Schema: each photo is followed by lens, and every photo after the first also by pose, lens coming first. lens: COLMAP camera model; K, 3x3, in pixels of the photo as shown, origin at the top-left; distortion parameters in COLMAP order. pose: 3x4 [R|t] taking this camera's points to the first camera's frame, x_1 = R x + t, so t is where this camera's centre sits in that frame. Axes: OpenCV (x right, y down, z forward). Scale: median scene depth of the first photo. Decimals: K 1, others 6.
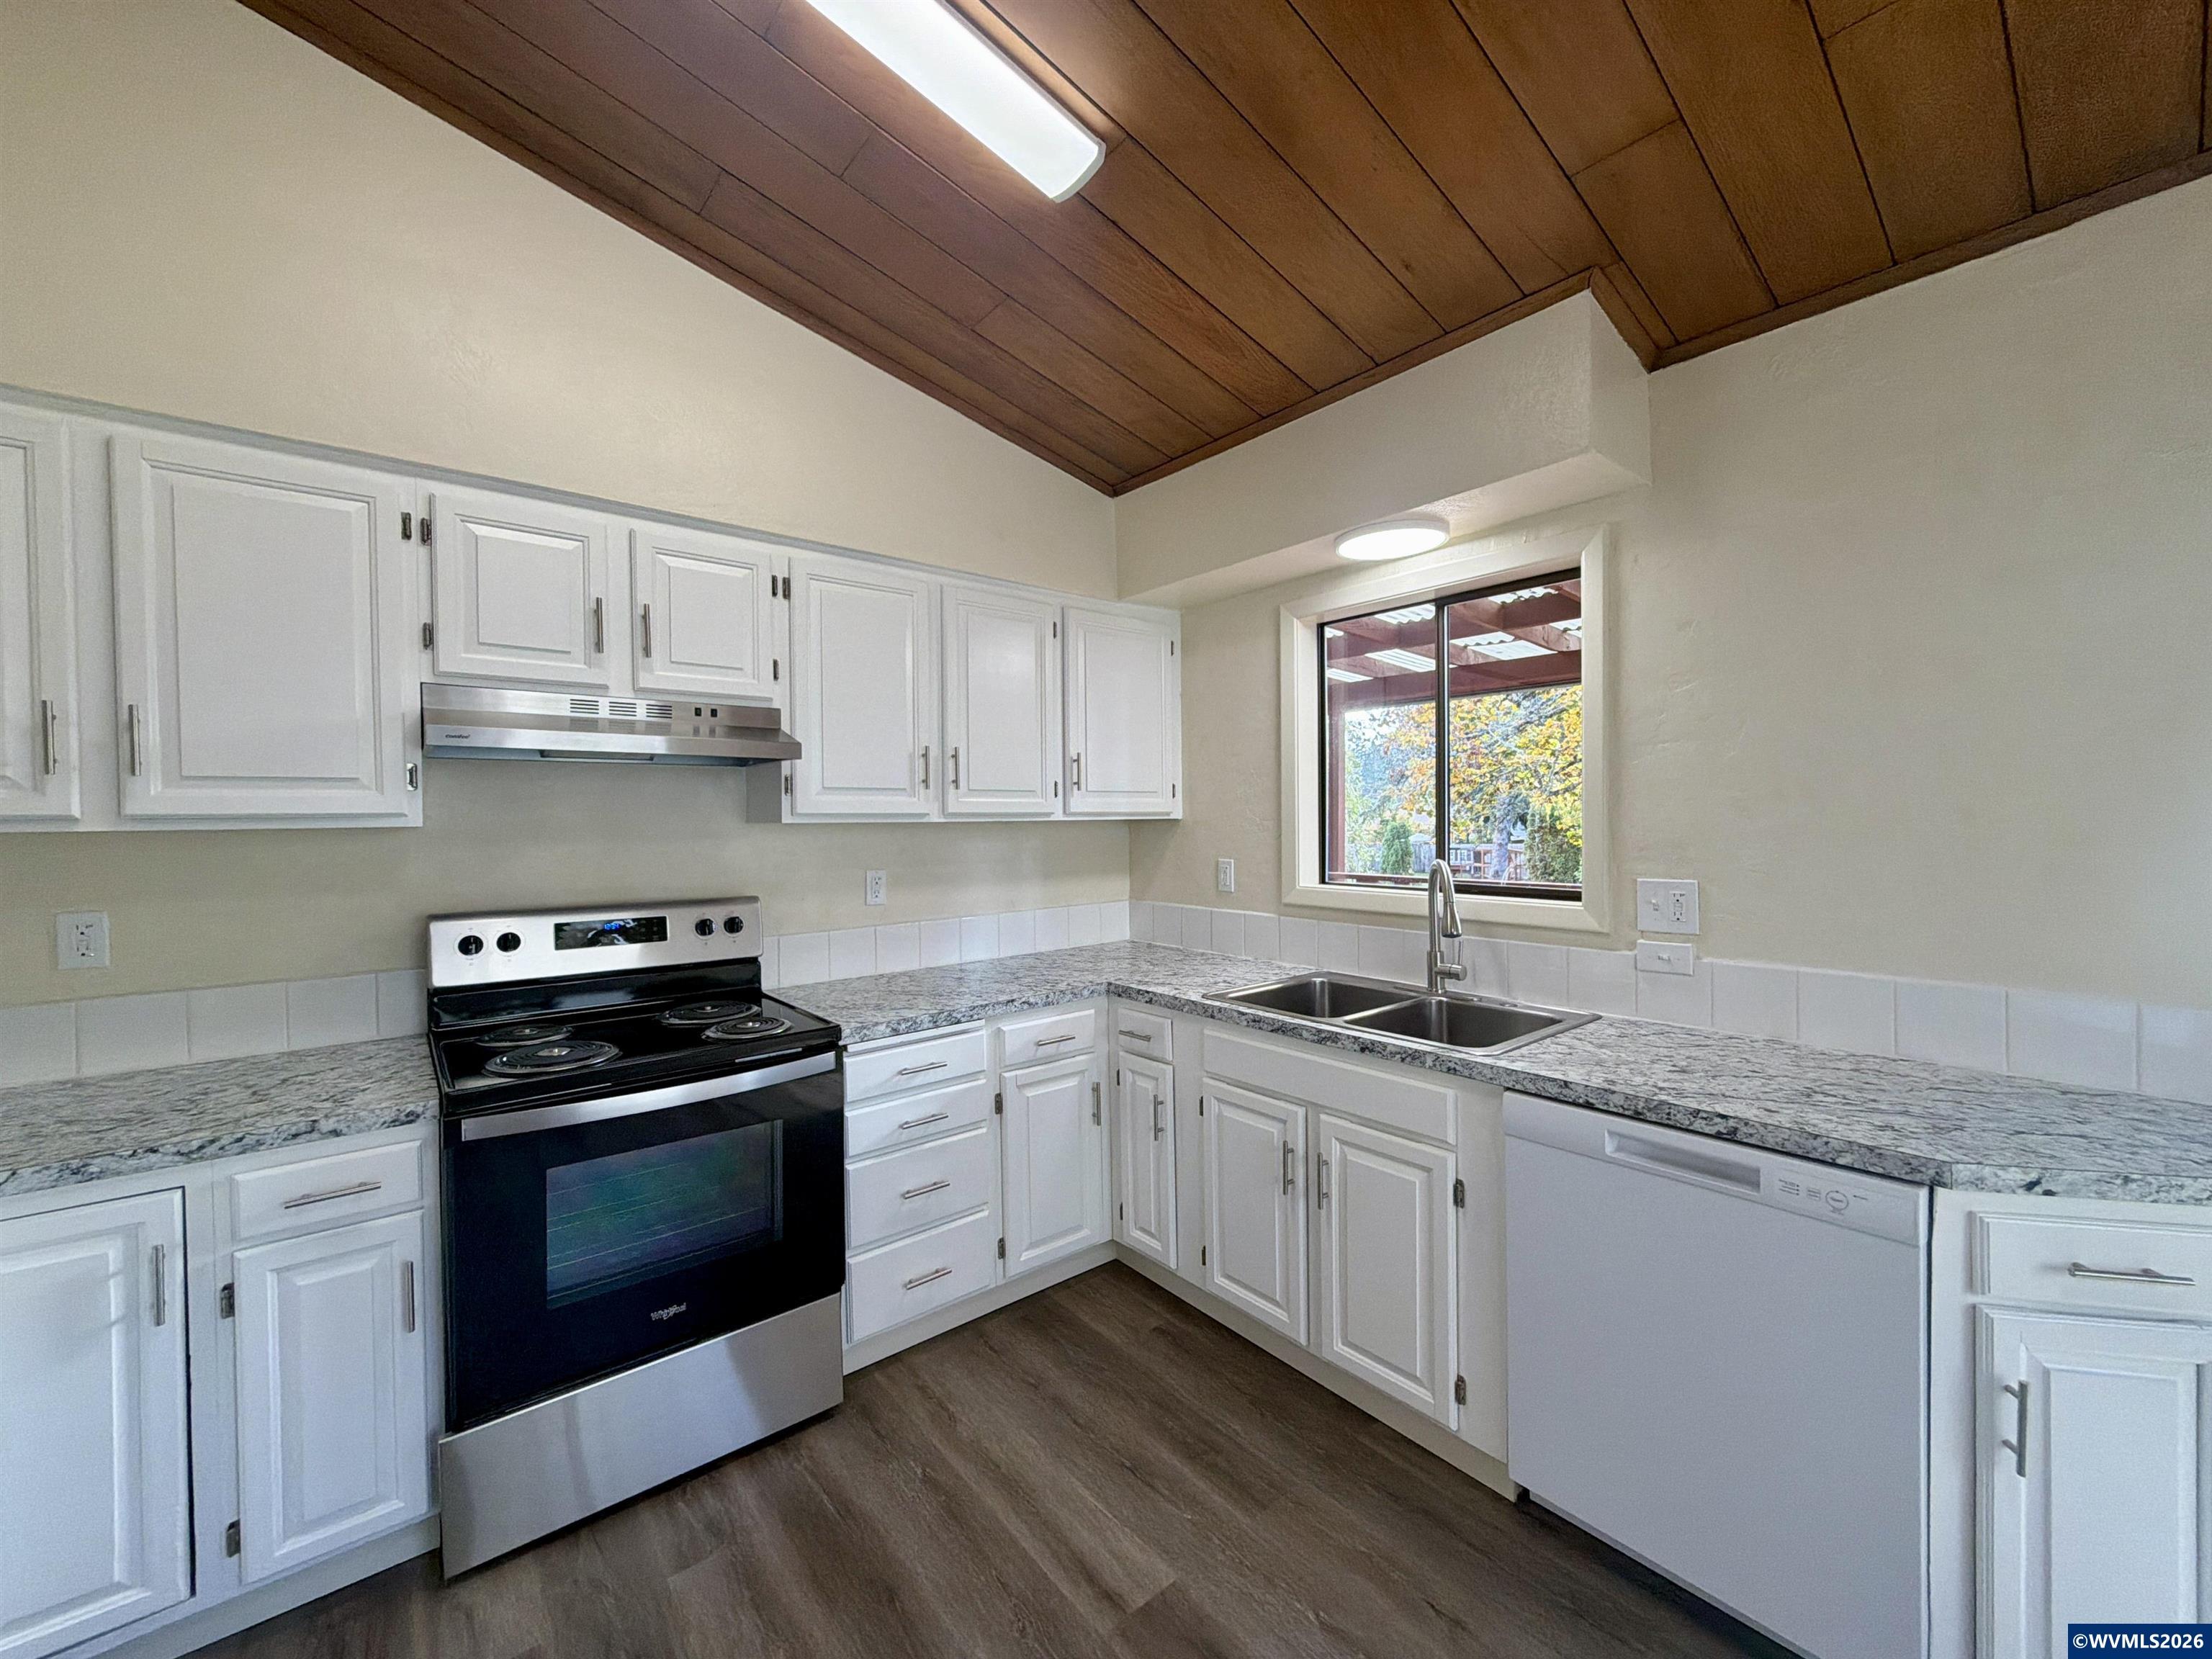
lens RADIAL K [[880.7, 0, 1106.0], [0, 880.7, 829.5], [0, 0, 1]] dist [-0.003754, -0.000074]
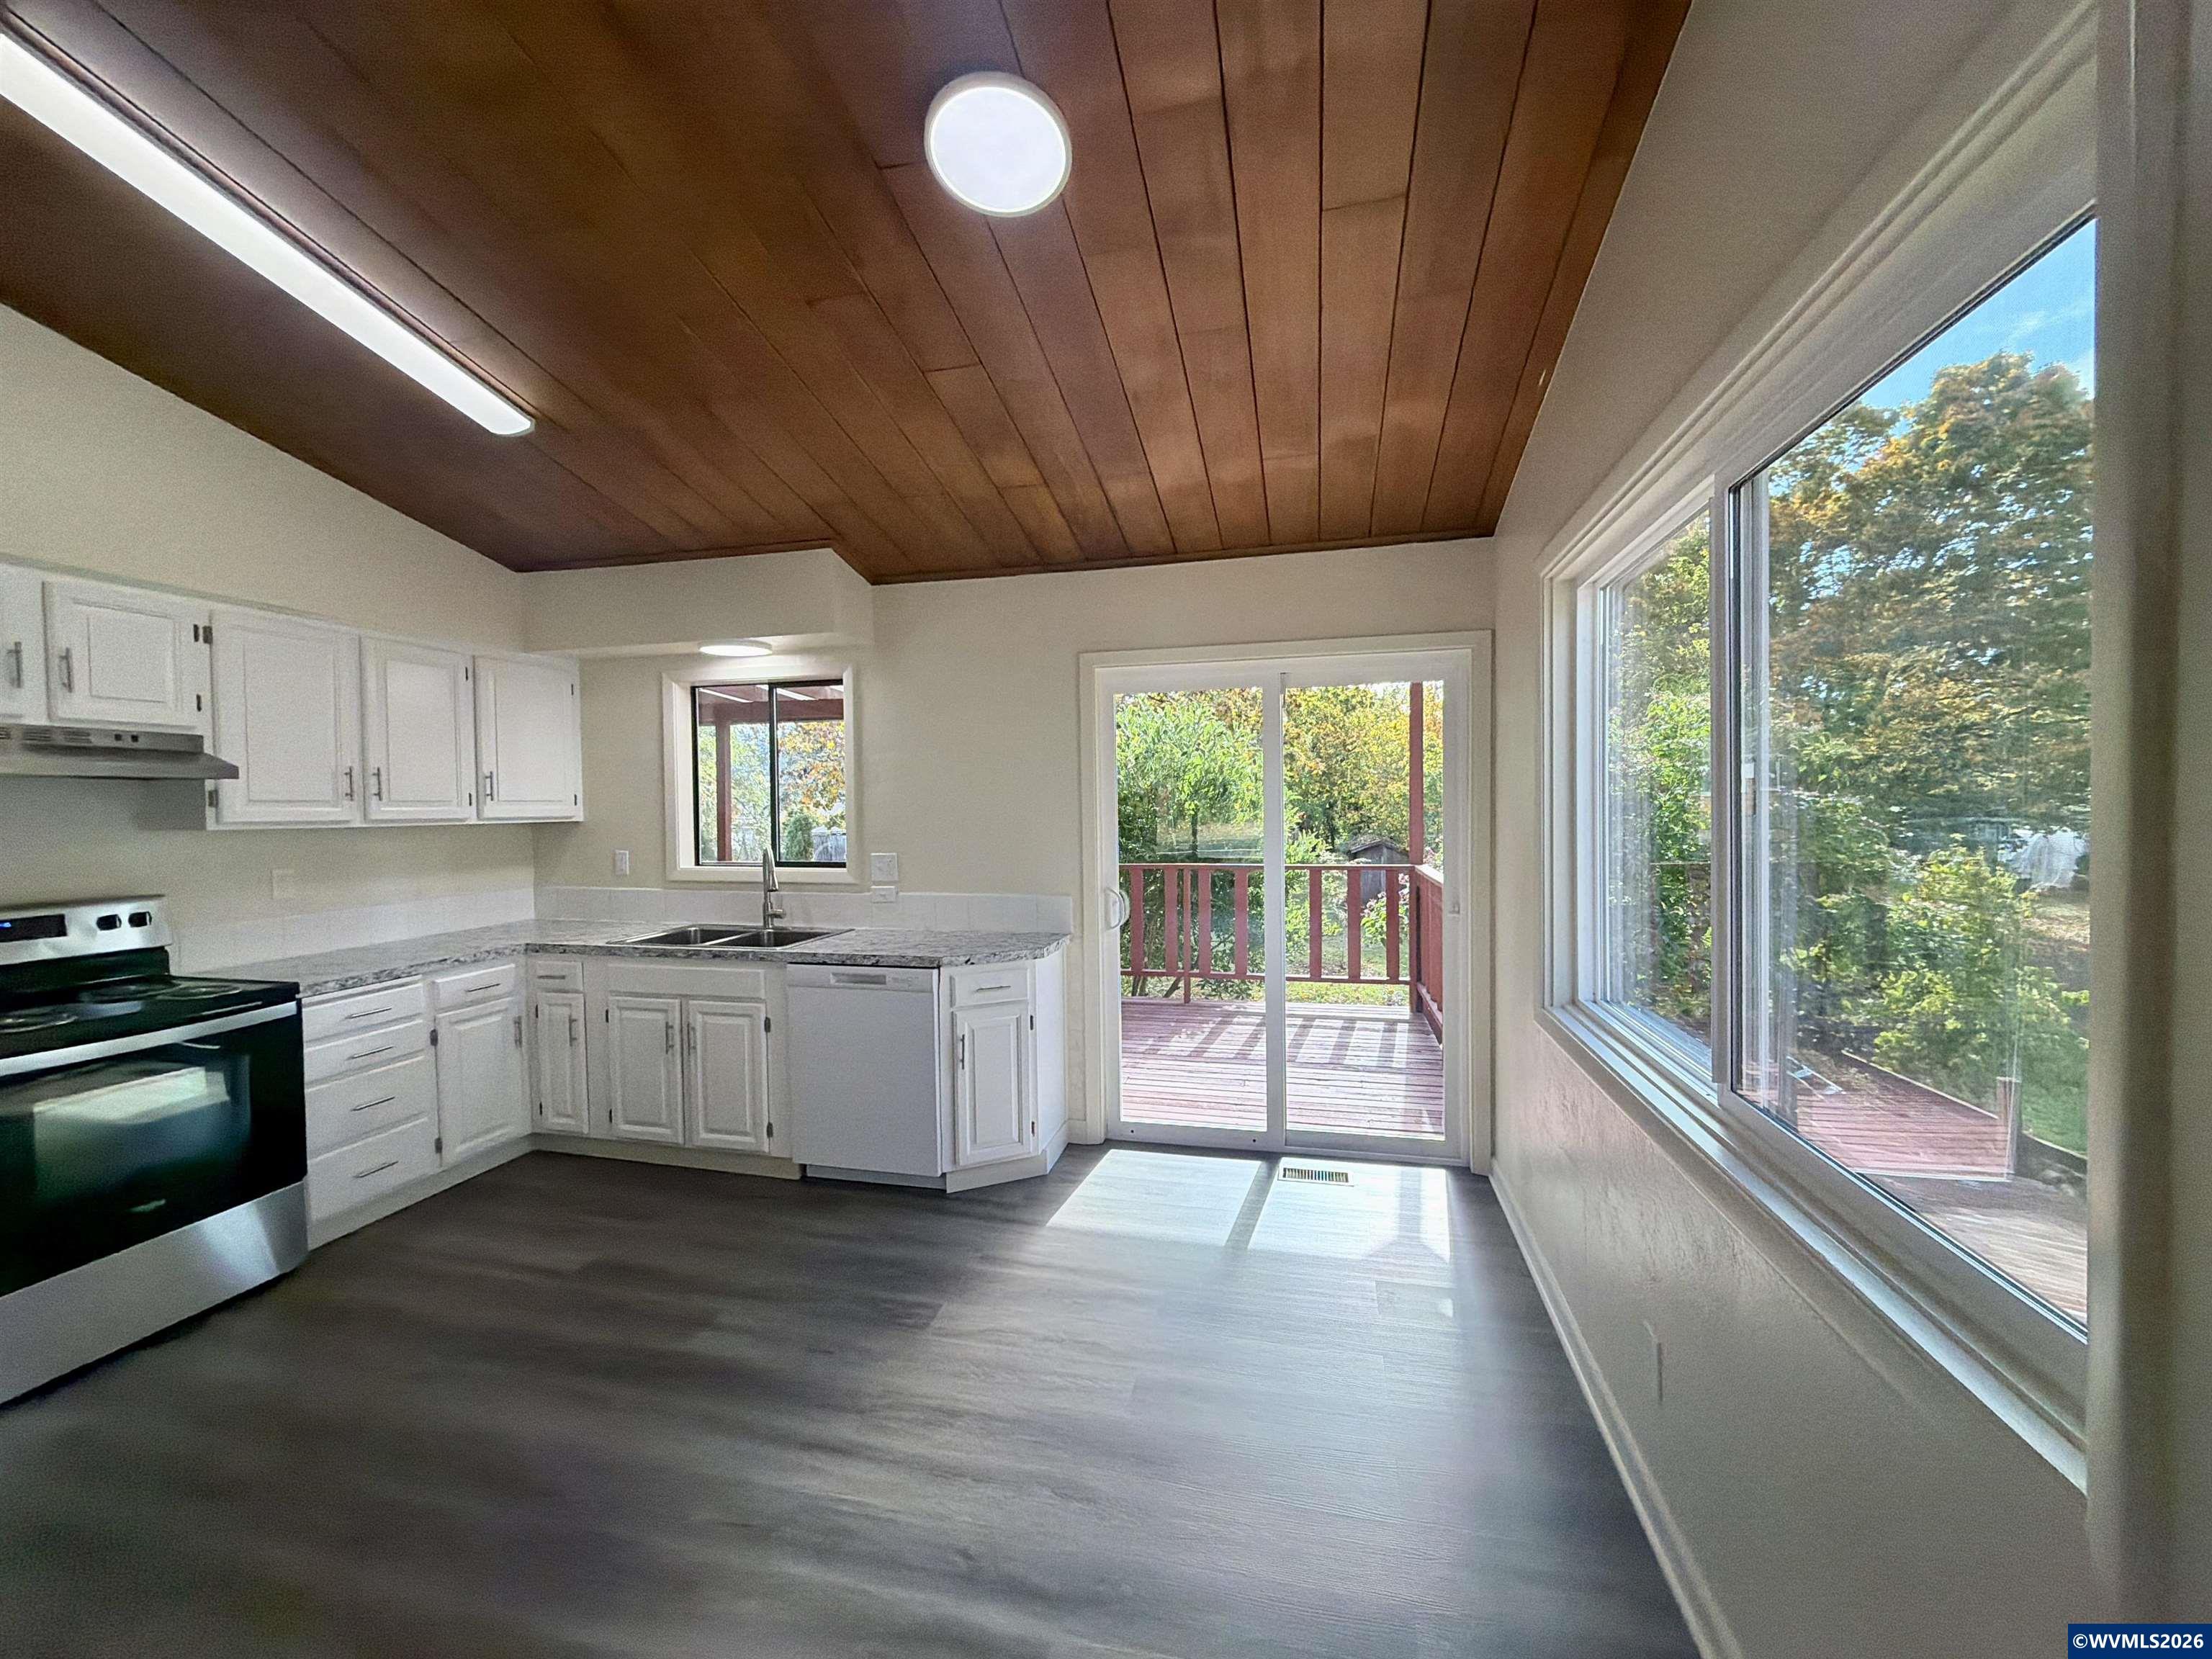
lens RADIAL K [[880.7, 0, 1106.0], [0, 880.7, 829.5], [0, 0, 1]] dist [-0.003754, -0.000074]
pose [[0.799348, -0.013546, 0.600715, -0.106177], [0.007894, 0.999896, 0.012042, -0.013068], [-0.600816, -0.004884, 0.799372, -0.697333]]
